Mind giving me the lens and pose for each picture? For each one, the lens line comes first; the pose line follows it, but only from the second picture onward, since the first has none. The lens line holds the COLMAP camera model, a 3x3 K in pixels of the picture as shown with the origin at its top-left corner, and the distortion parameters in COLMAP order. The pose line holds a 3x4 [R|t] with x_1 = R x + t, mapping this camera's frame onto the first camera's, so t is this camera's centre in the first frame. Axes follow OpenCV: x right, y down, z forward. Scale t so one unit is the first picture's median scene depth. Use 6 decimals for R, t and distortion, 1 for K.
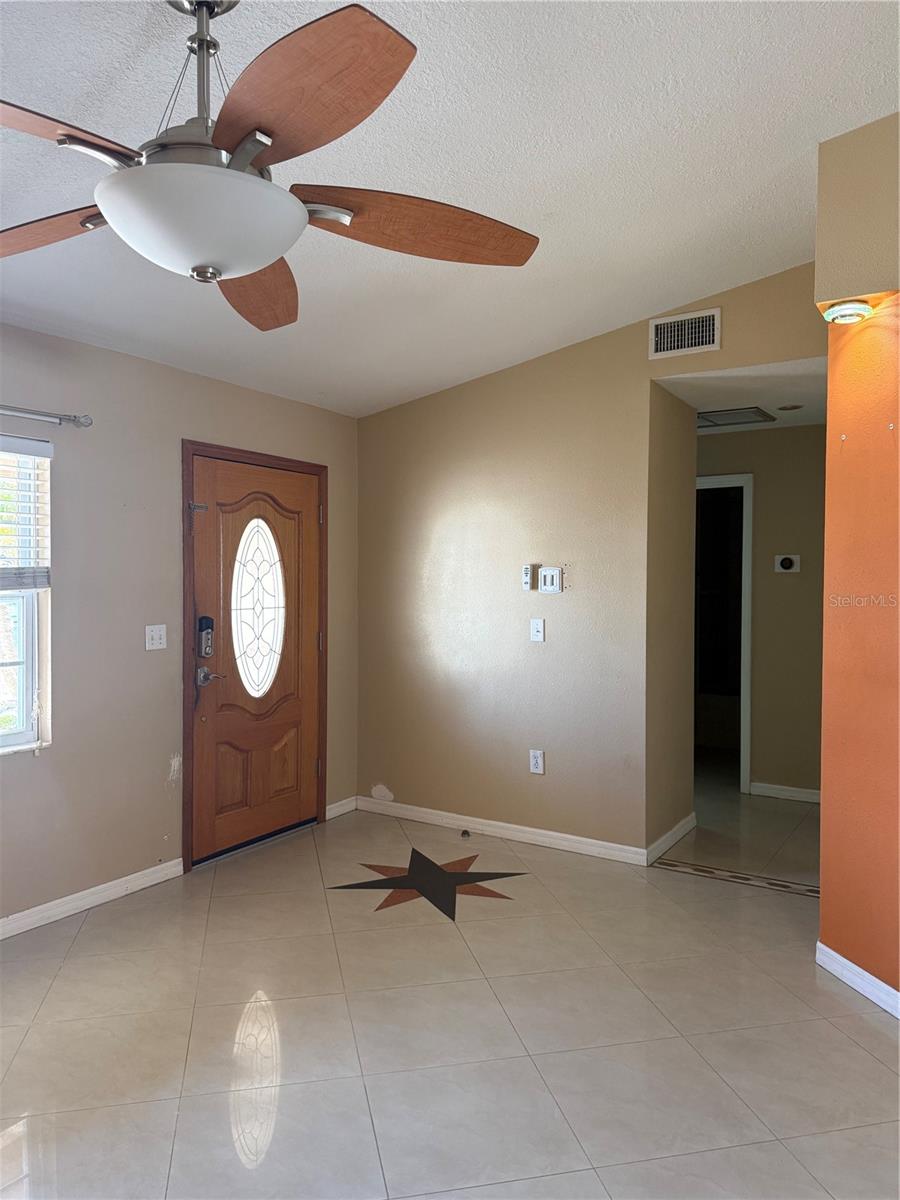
lens RADIAL K [[846.7, 0, 459.7], [0, 846.7, 595.0], [0, 0, 1]] dist [0.064283, -0.089206]
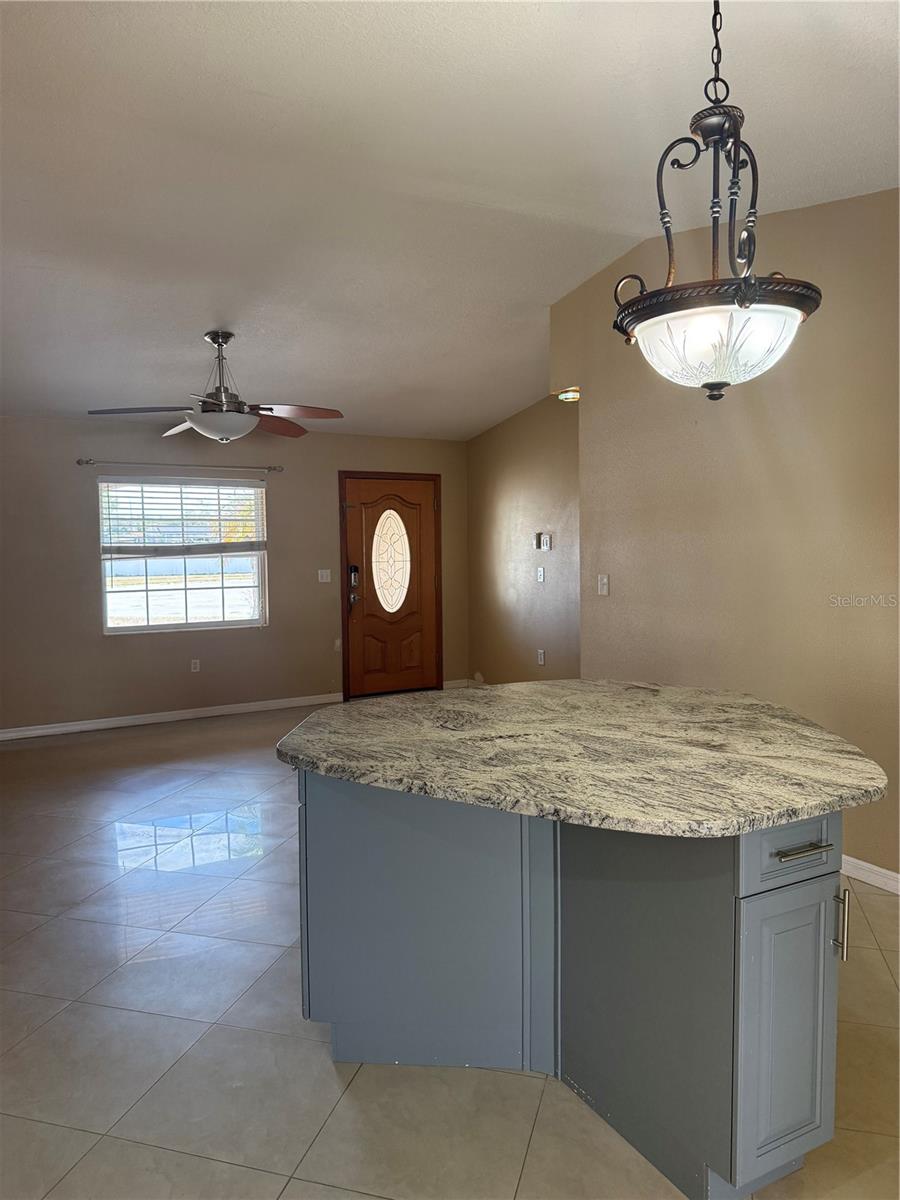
lens RADIAL K [[846.7, 0, 459.5], [0, 846.7, 602.7], [0, 0, 1]] dist [0.064283, -0.089206]
pose [[0.879724, 0.019310, -0.475093, 0.717710], [0.007039, 0.998537, 0.053618, 0.008179], [0.475433, -0.050513, 0.878300, -0.468761]]
